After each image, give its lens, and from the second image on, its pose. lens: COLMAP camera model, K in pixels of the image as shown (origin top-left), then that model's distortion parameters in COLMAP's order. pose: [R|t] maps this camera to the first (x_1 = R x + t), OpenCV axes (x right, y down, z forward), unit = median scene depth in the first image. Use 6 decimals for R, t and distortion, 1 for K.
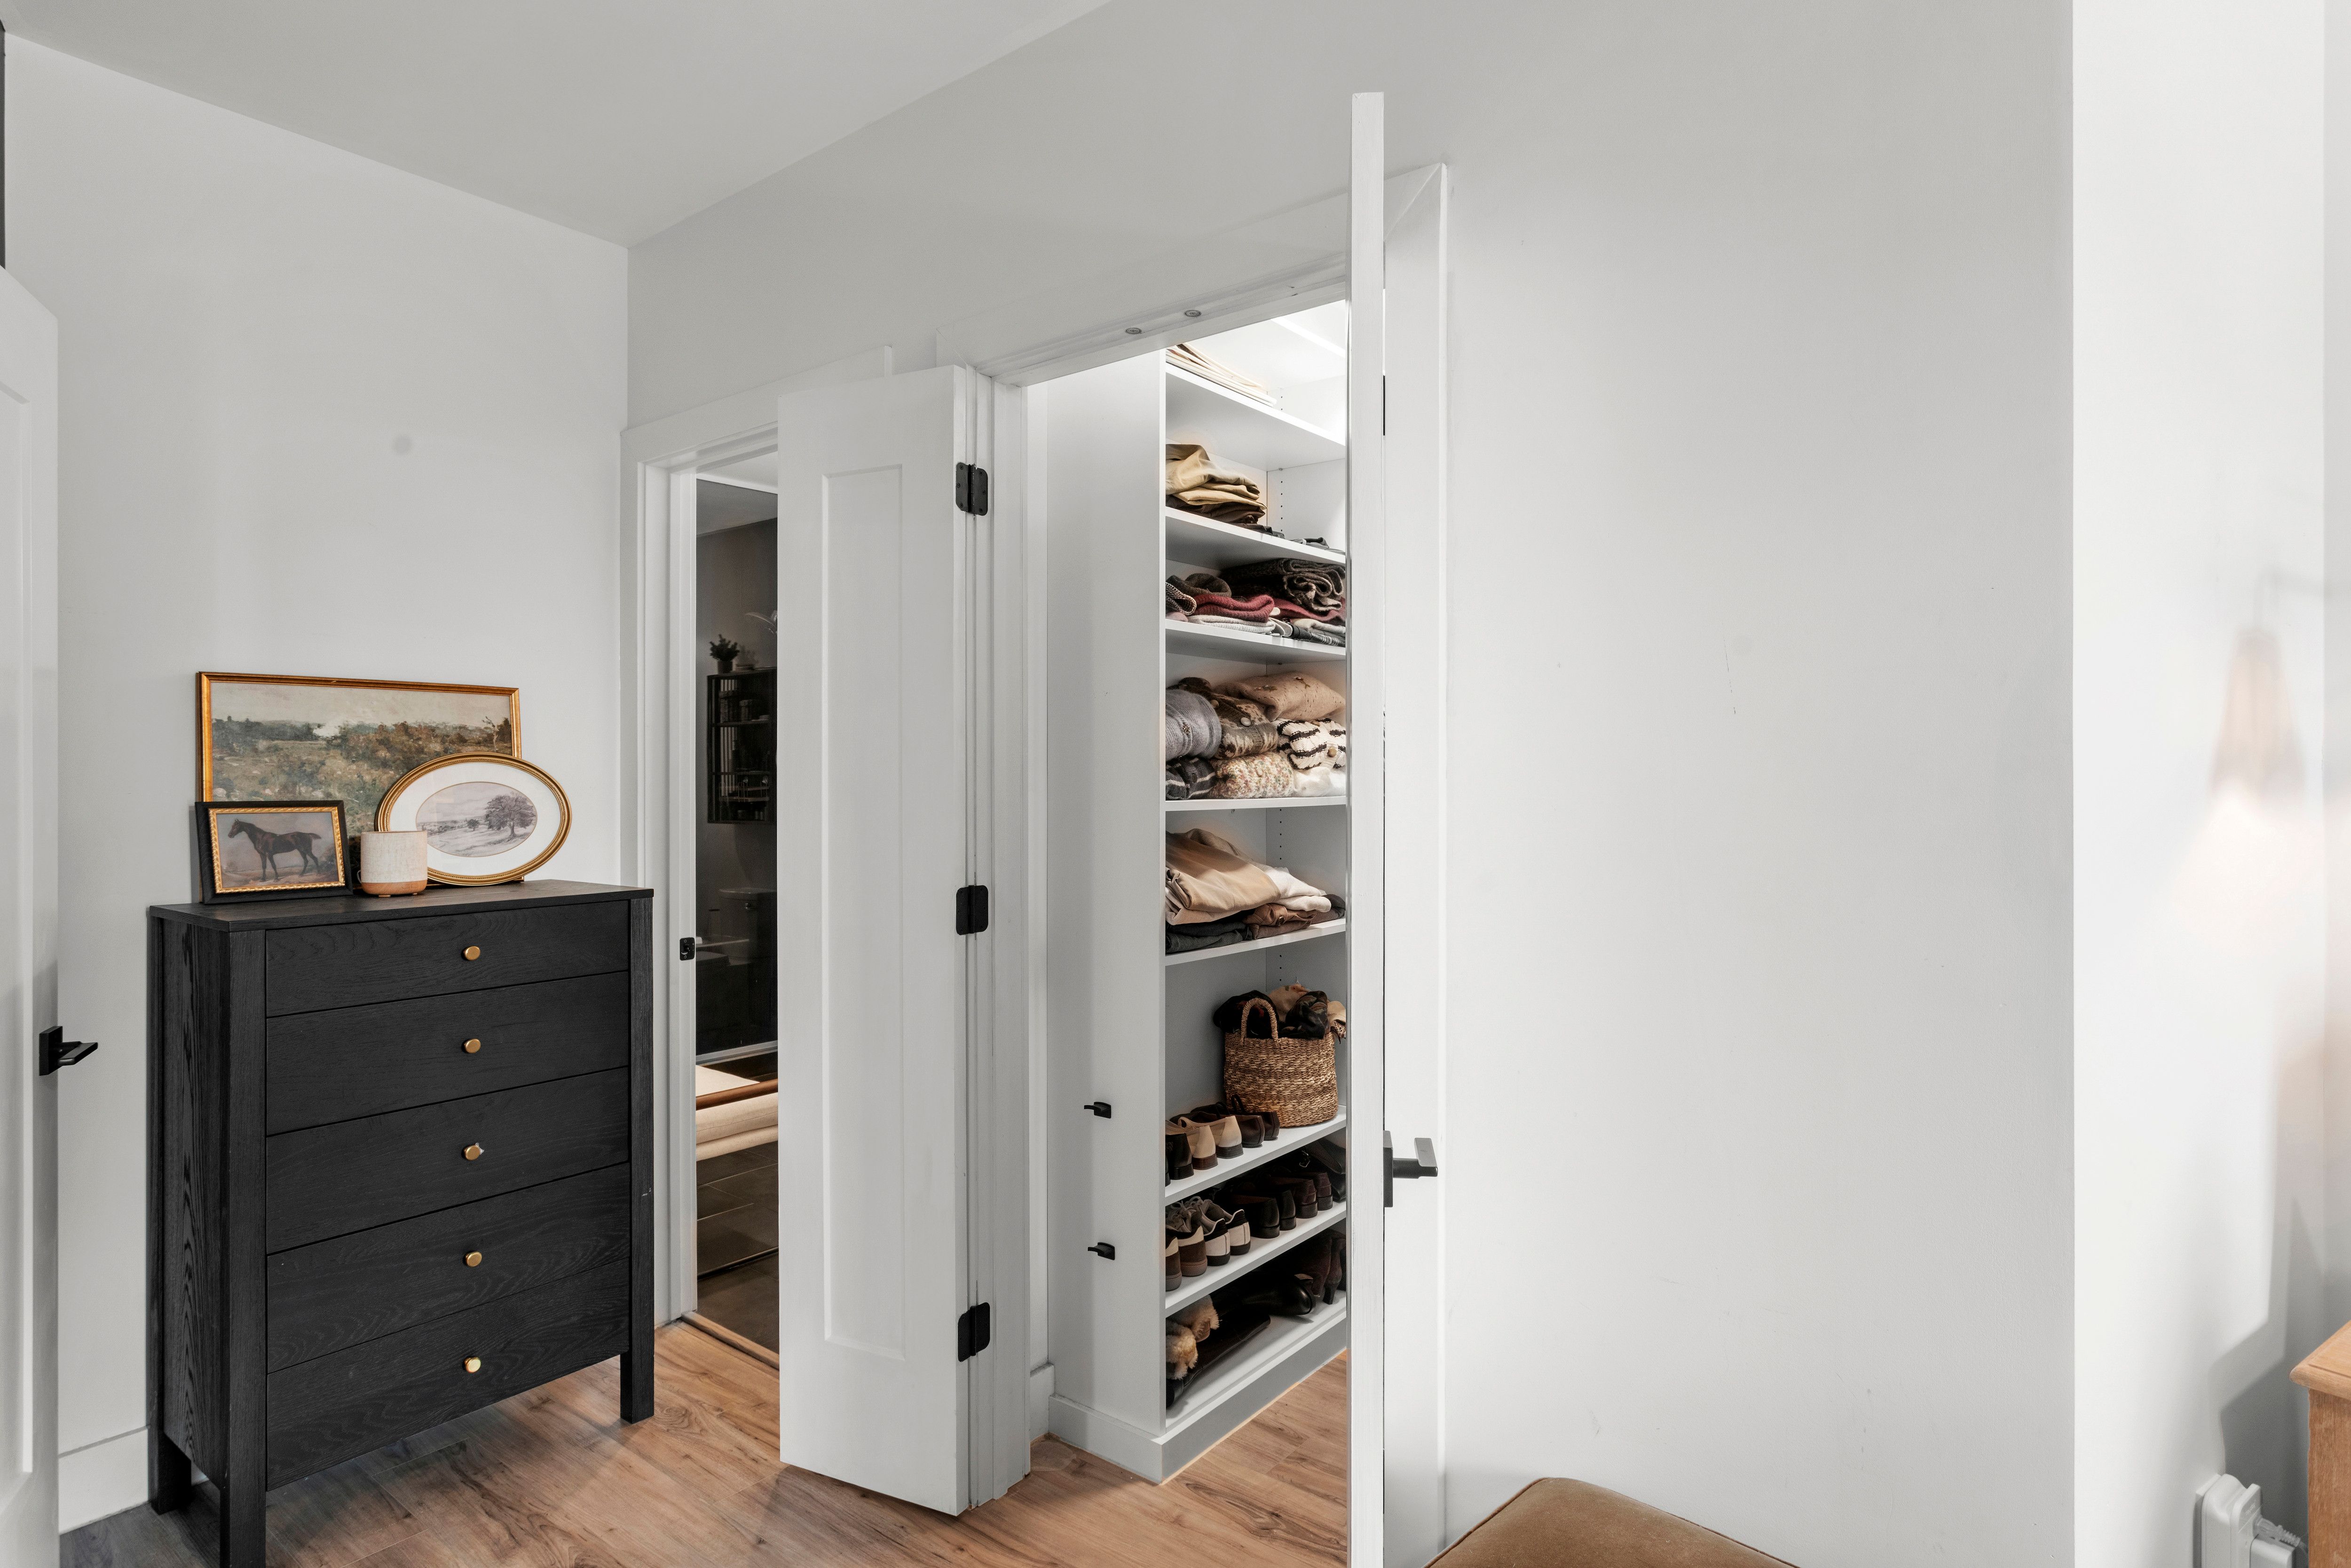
lens RADIAL K [[1230.5, 0, 1175.5], [0, 1230.5, 784.0], [0, 0, 1]] dist [-0.002609, 0.000737]
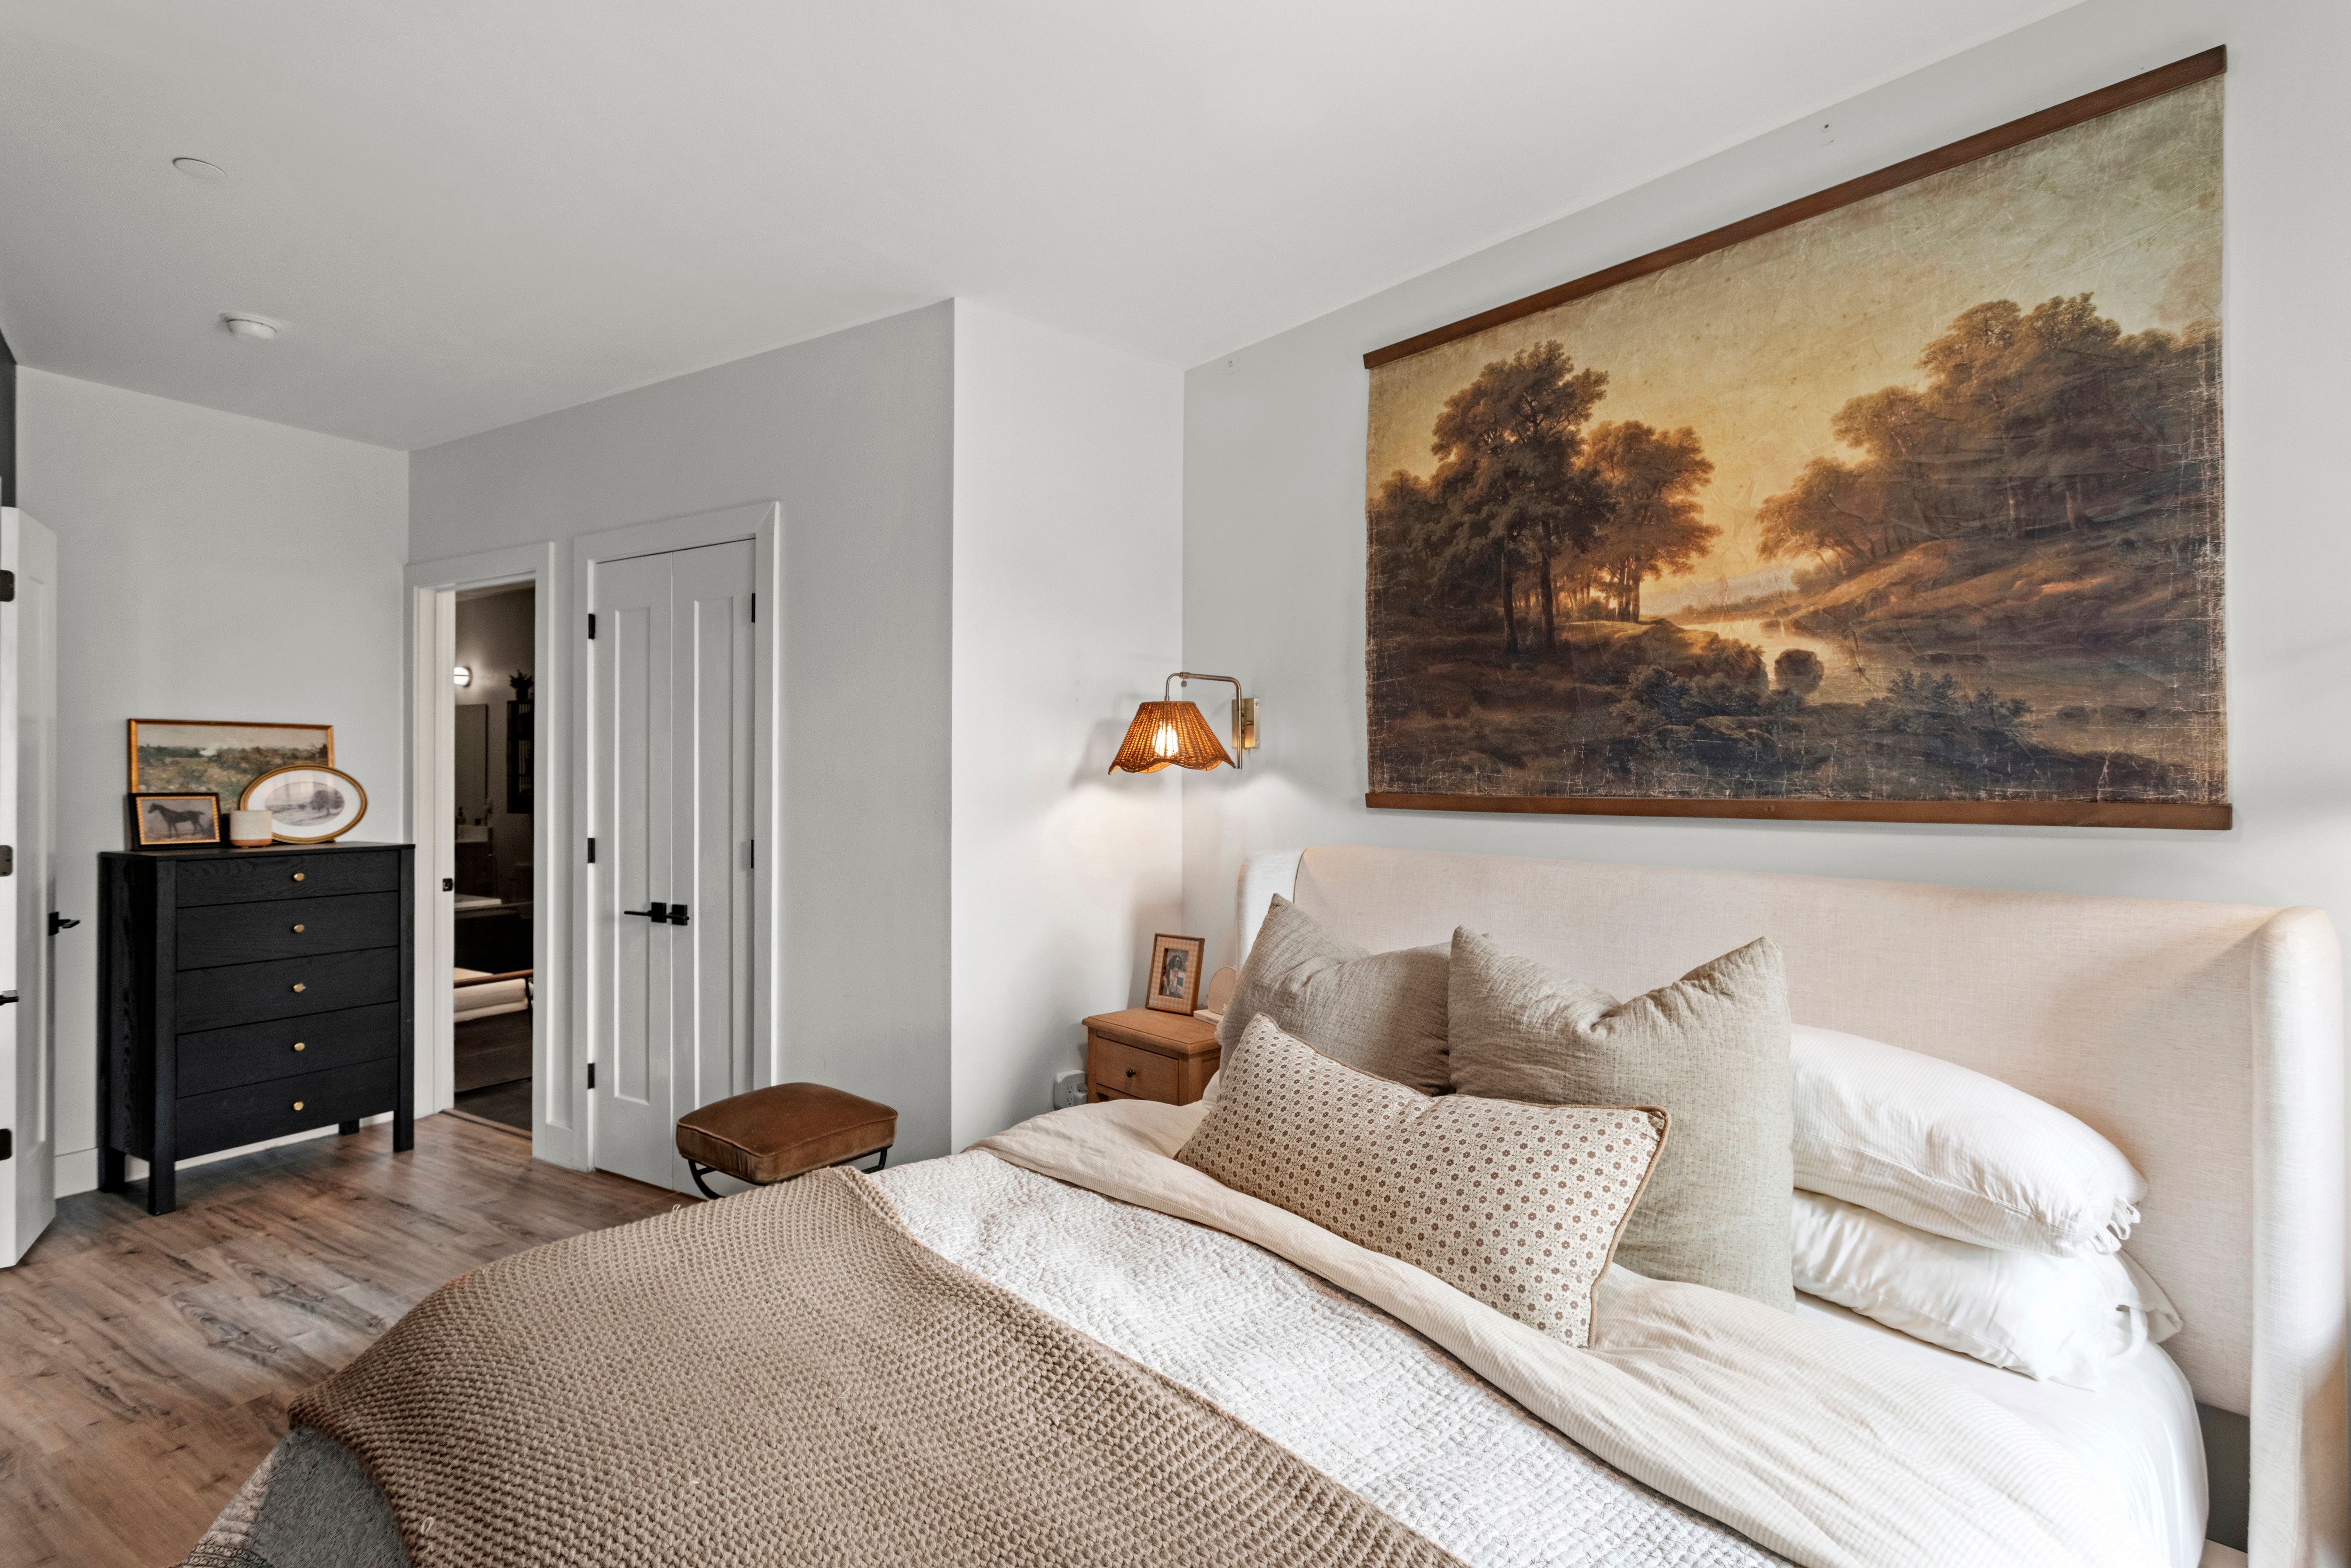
lens RADIAL K [[1129.3, 0, 1175.5], [0, 1129.3, 784.0], [0, 0, 1]] dist [0.000449, -0.000145]
pose [[0.992186, 0.003442, 0.124721, 0.465253], [-0.003452, 0.999994, -0.000135, -0.002879], [-0.124721, -0.000297, 0.992192, -0.753315]]
